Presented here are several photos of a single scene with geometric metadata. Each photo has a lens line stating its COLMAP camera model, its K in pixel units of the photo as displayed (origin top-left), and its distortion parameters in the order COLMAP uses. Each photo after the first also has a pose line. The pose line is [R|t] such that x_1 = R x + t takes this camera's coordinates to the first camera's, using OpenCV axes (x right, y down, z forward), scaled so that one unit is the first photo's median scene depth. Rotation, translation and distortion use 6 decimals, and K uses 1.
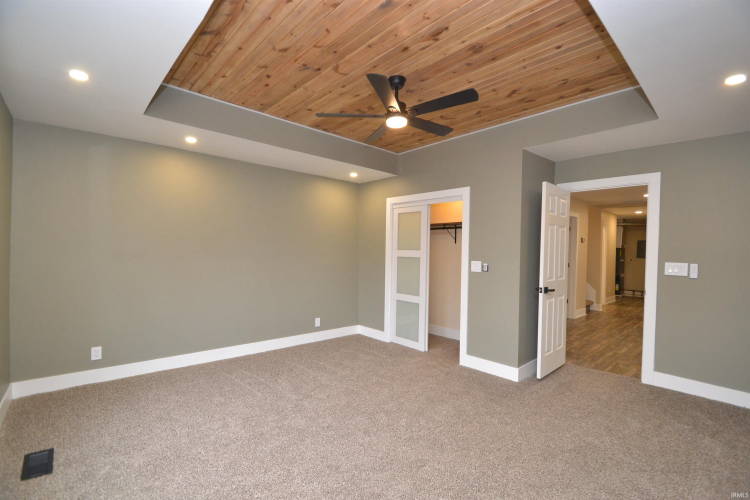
lens RADIAL K [[332.6, 0, 371.6], [0, 332.6, 251.7], [0, 0, 1]] dist [0.021556, -0.022785]
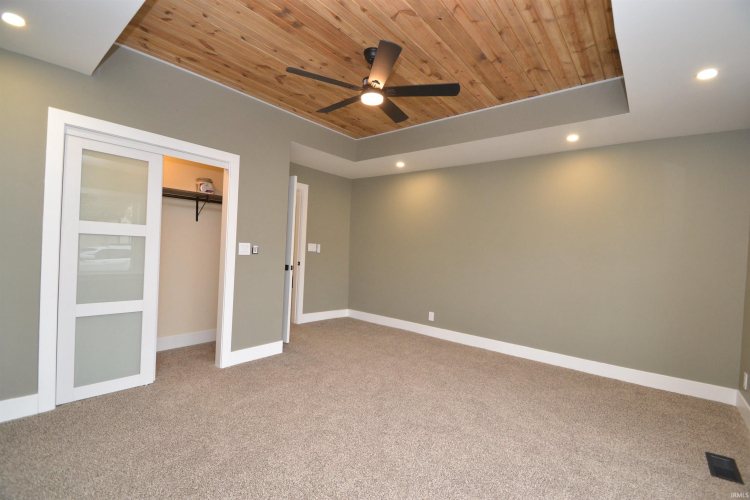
lens RADIAL K [[332.6, 0, 371.6], [0, 332.6, 251.7], [0, 0, 1]] dist [0.021556, -0.022785]
pose [[-0.132222, -0.031743, 0.990712, -0.623125], [-0.039734, 0.998853, 0.026701, 0.014721], [-0.990423, -0.035835, -0.133332, 0.790409]]
